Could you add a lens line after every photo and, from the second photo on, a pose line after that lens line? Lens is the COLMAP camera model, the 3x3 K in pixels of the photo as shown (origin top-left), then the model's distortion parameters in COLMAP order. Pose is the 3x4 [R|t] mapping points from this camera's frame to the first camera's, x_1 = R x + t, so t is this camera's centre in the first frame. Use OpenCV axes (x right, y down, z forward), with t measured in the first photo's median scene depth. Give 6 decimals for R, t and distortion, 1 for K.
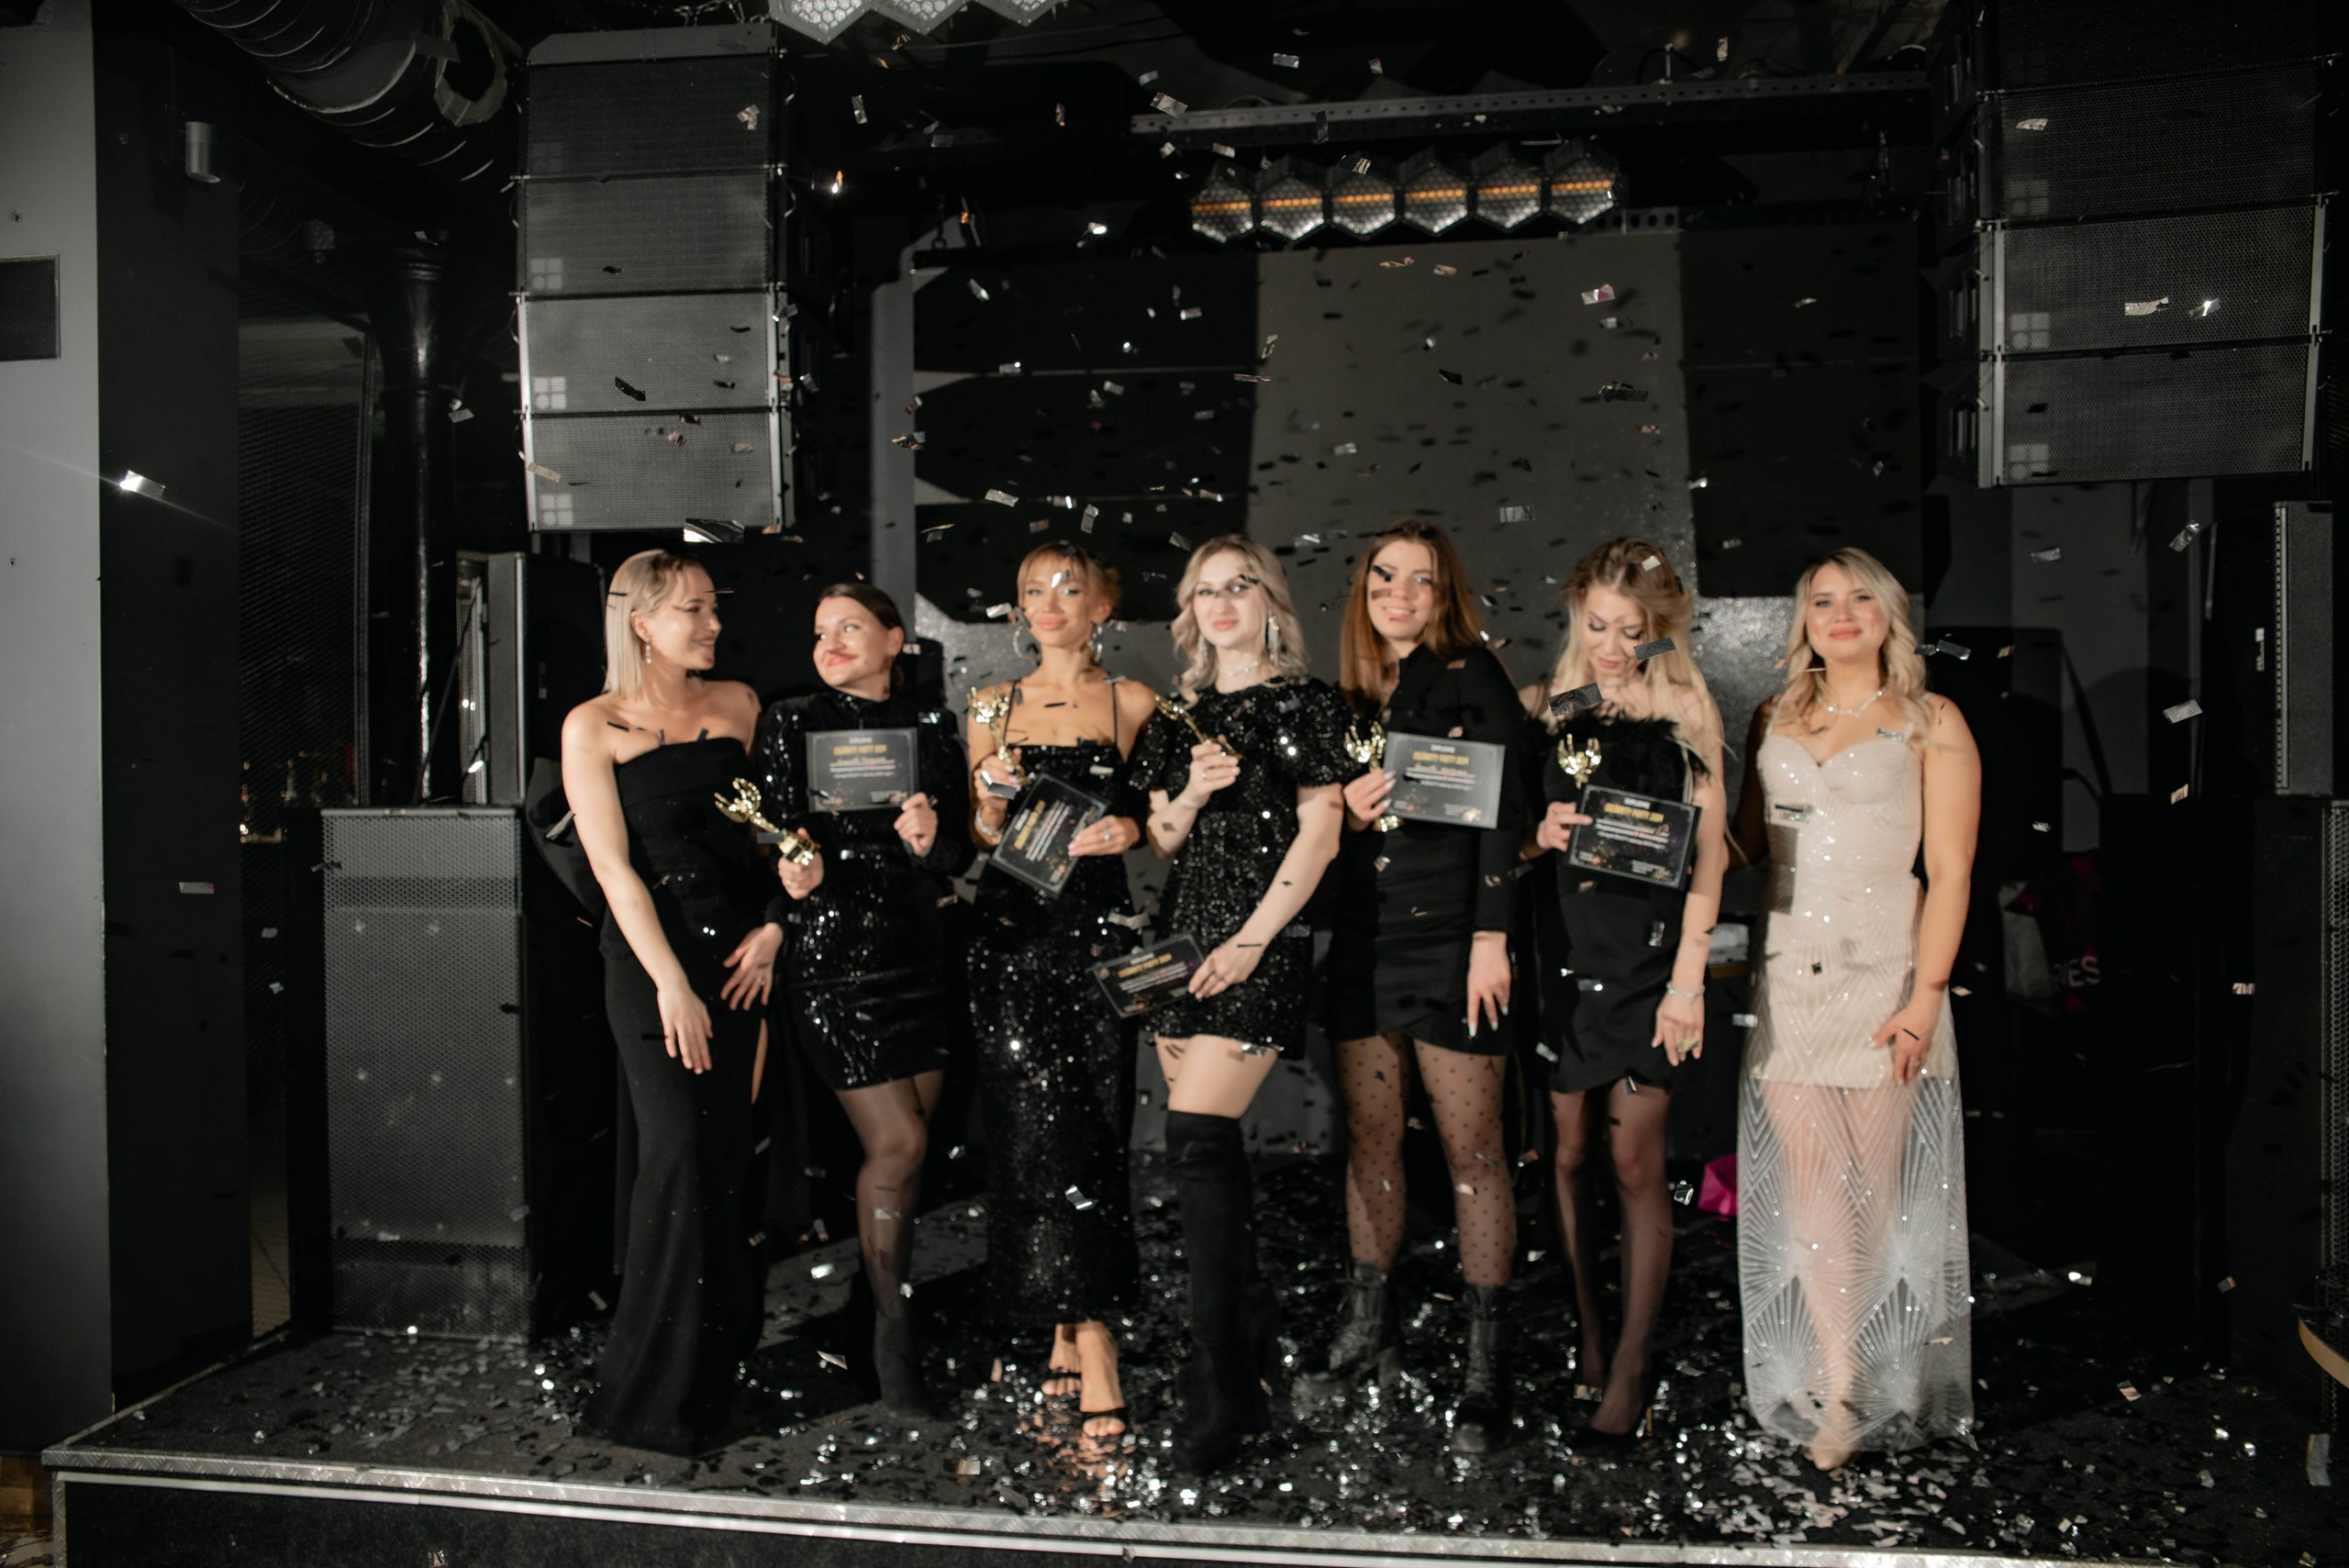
lens RADIAL K [[1577.4, 0, 1165.0], [0, 1577.4, 794.4], [0, 0, 1]] dist [-0.112030, 0.090019]
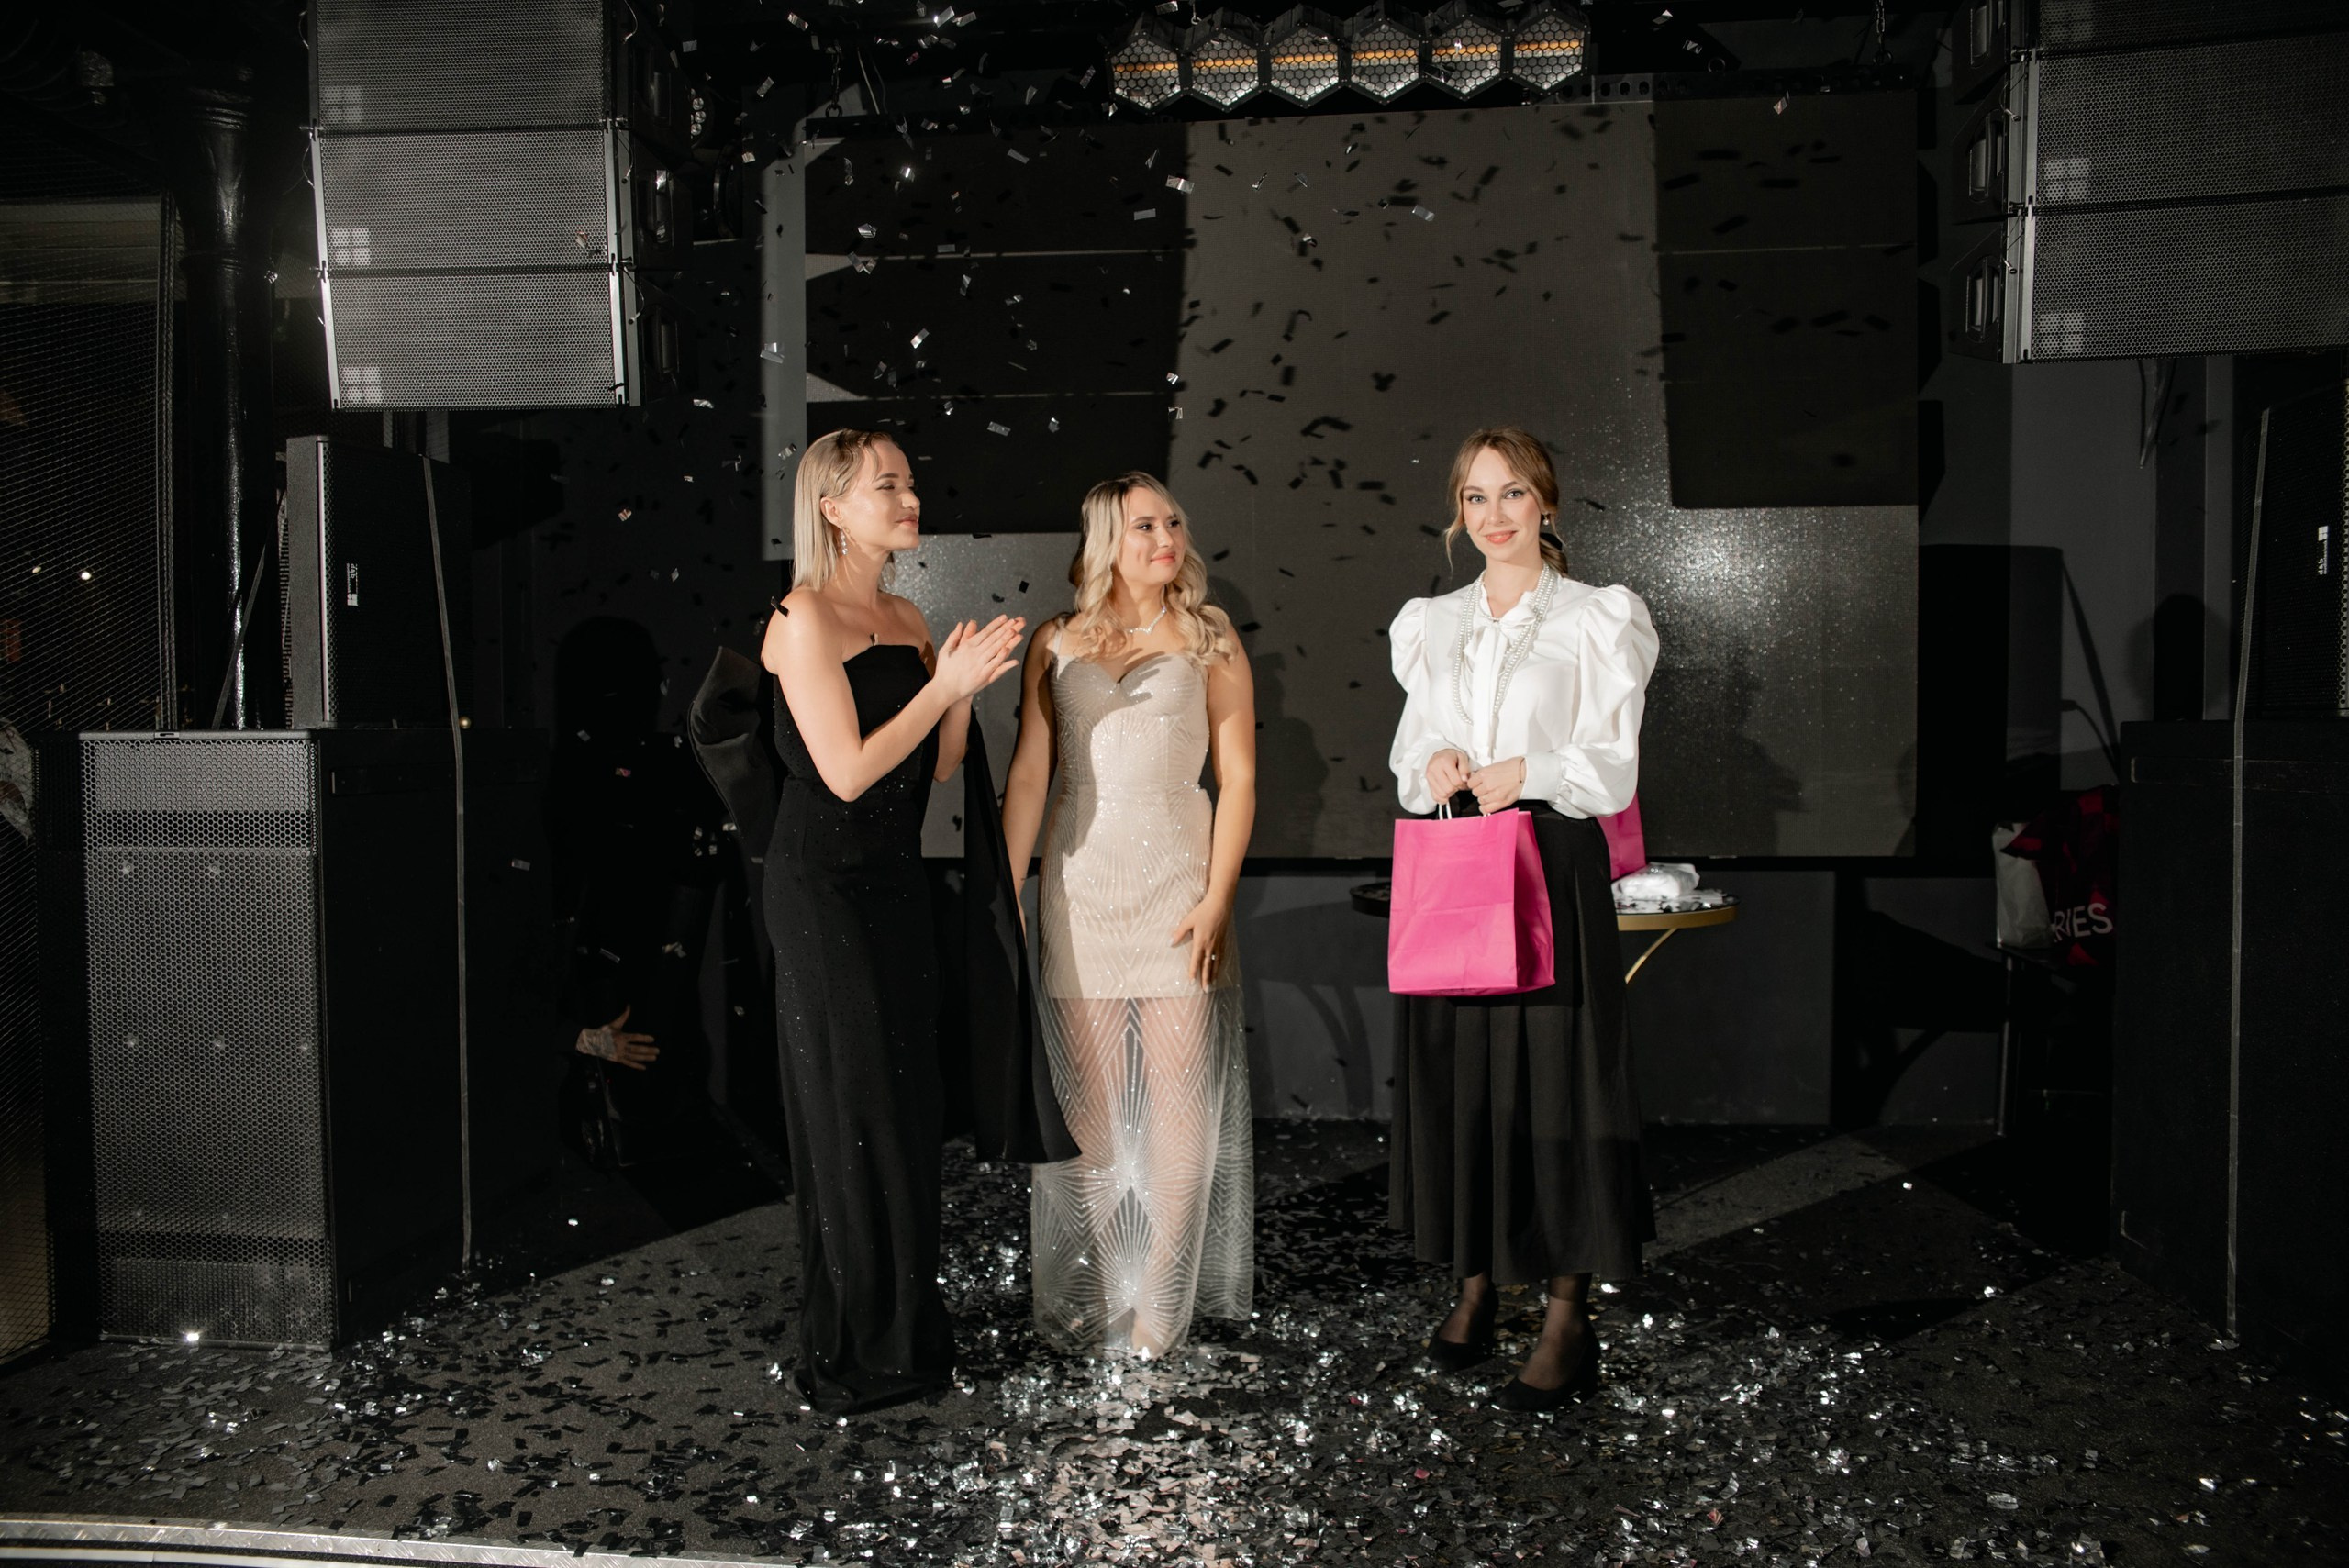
lens RADIAL K [[1589.0, 0, 1166.4], [0, 1589.0, 784.5], [0, 0, 1]] dist [-0.108683, 0.089239]
pose [[0.999511, 0.001100, 0.031251, 0.027471], [-0.001915, 0.999659, 0.026062, 0.015209], [-0.031211, -0.026109, 0.999172, 0.124547]]
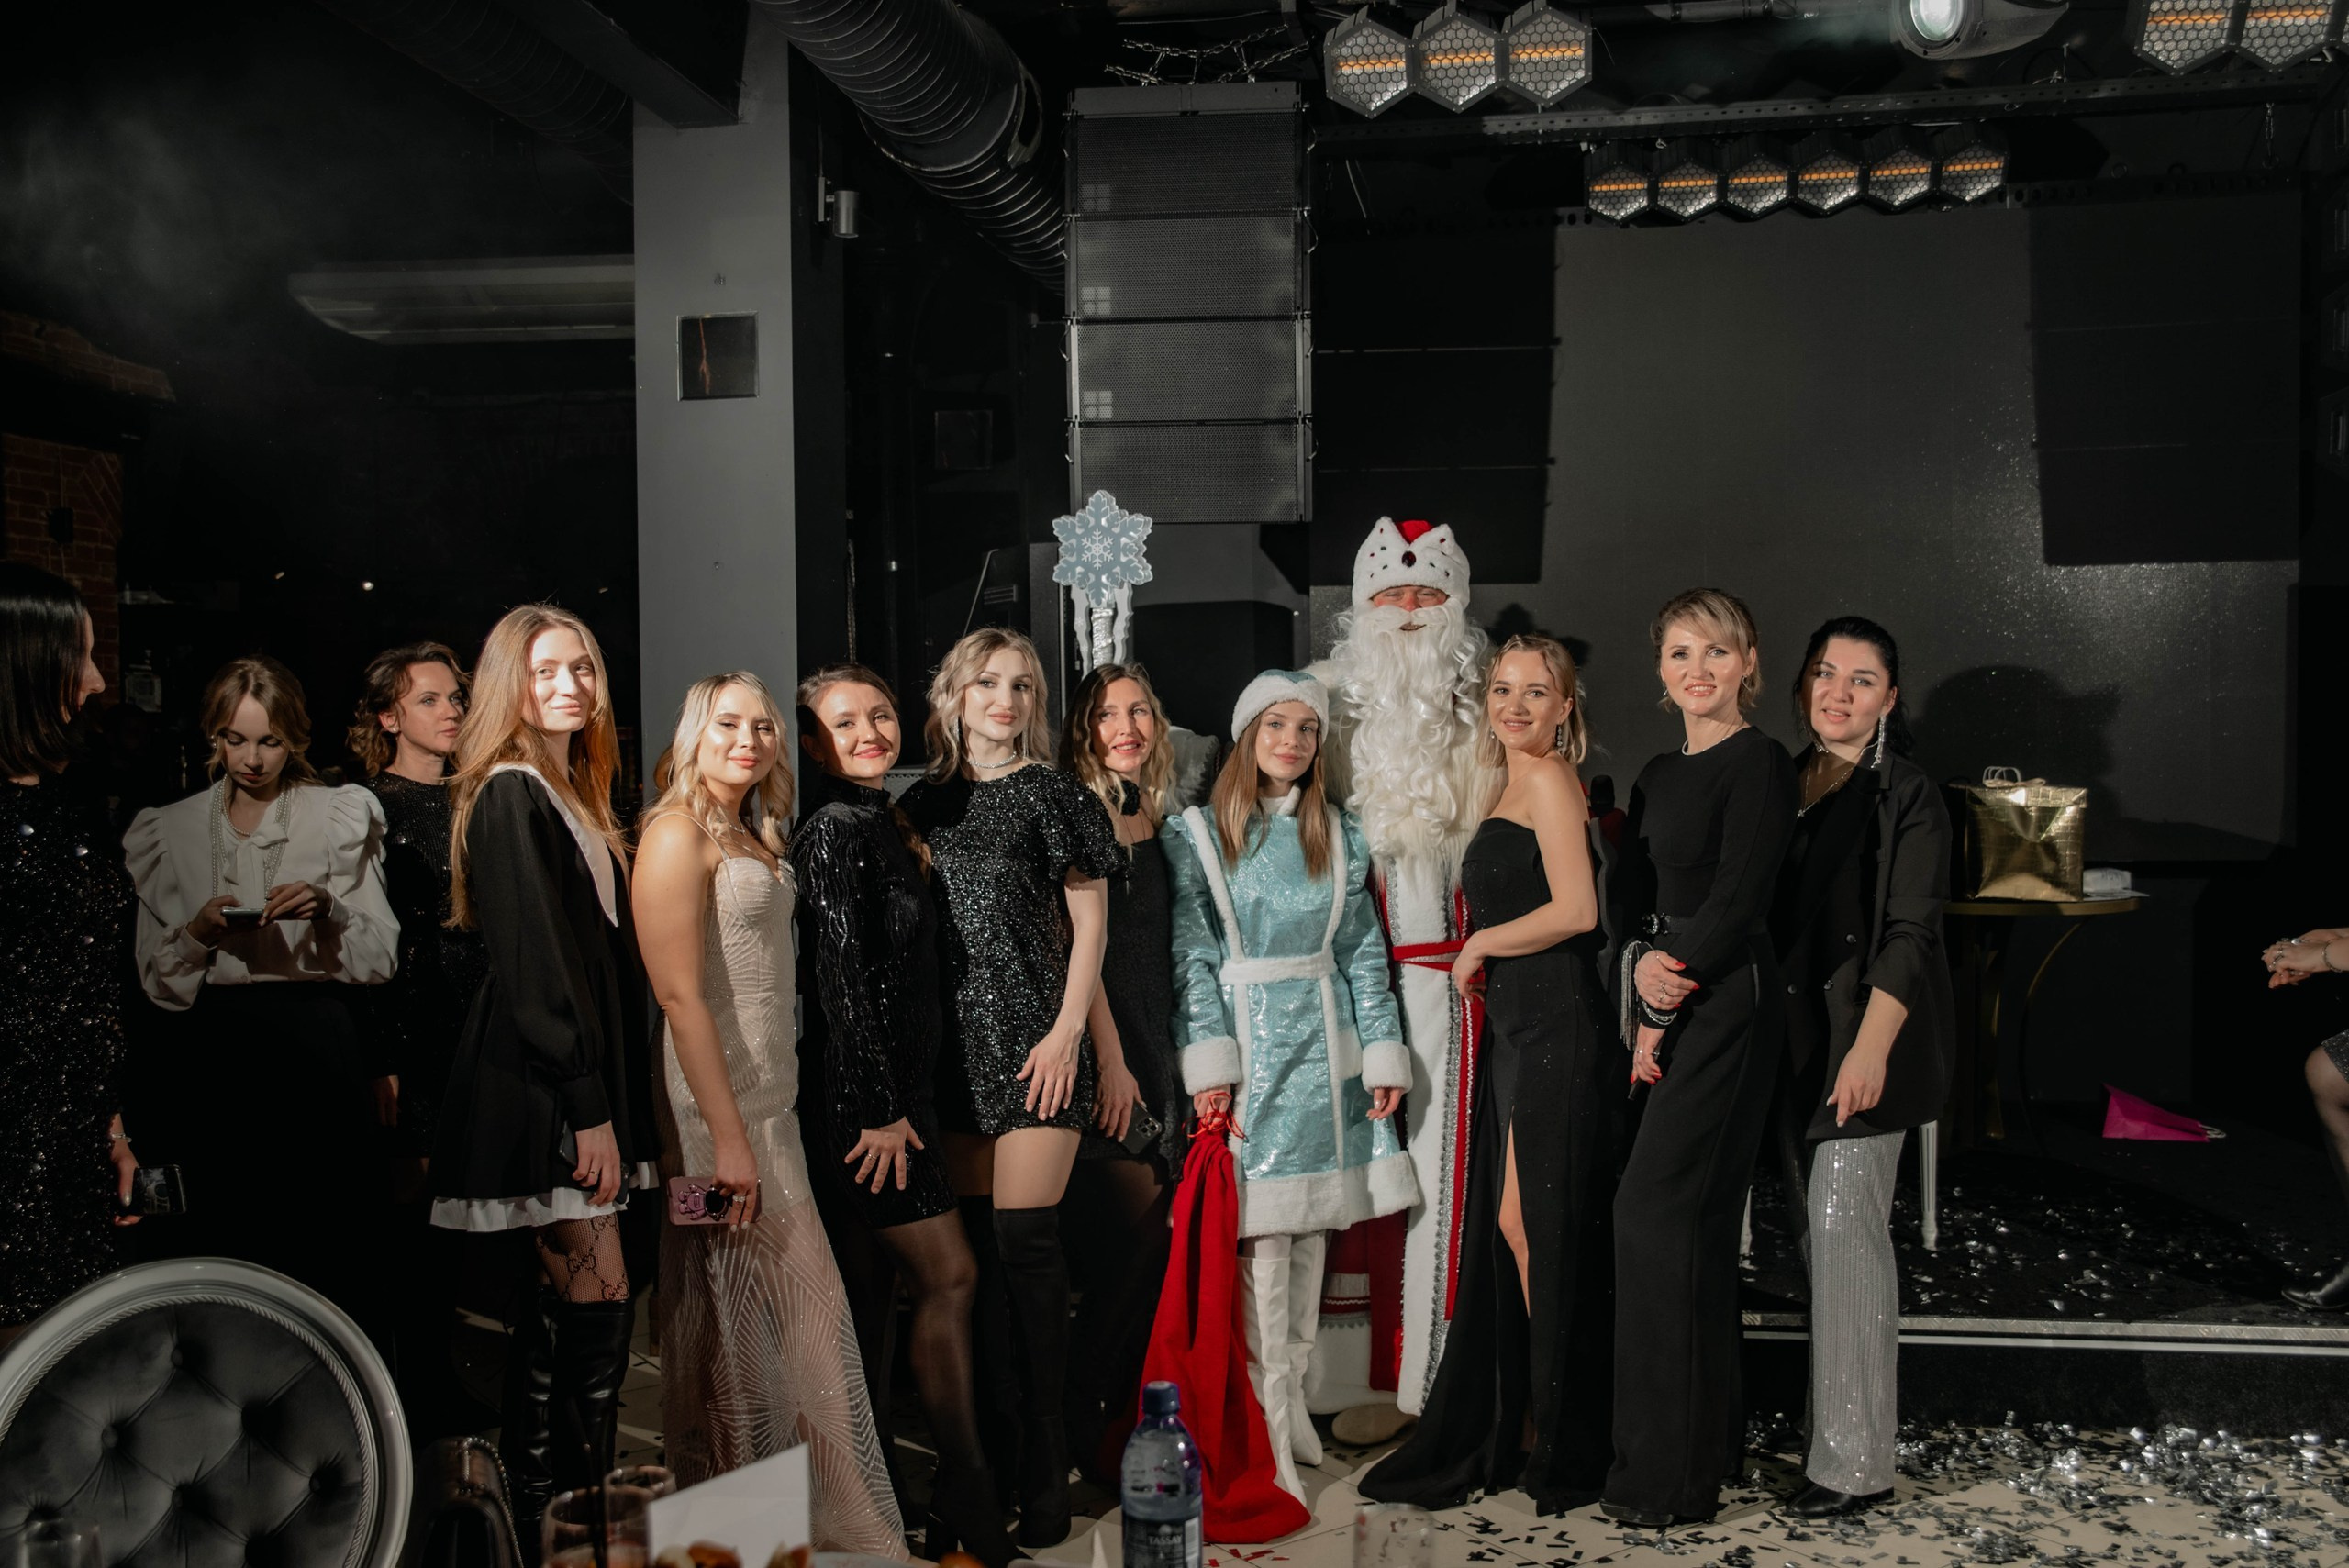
lens RADIAL K [[2126.9, 0, 1186.1], [0, 2126.9, 801.7], [0, 0, 1]] dist [-0.076073, 0.140718]
pose [[0.999743, -0.004790, -0.022149, -0.302070], [0.005394, 0.999613, 0.027278, -0.007883], [0.022010, -0.027391, 0.999382, -0.583951]]
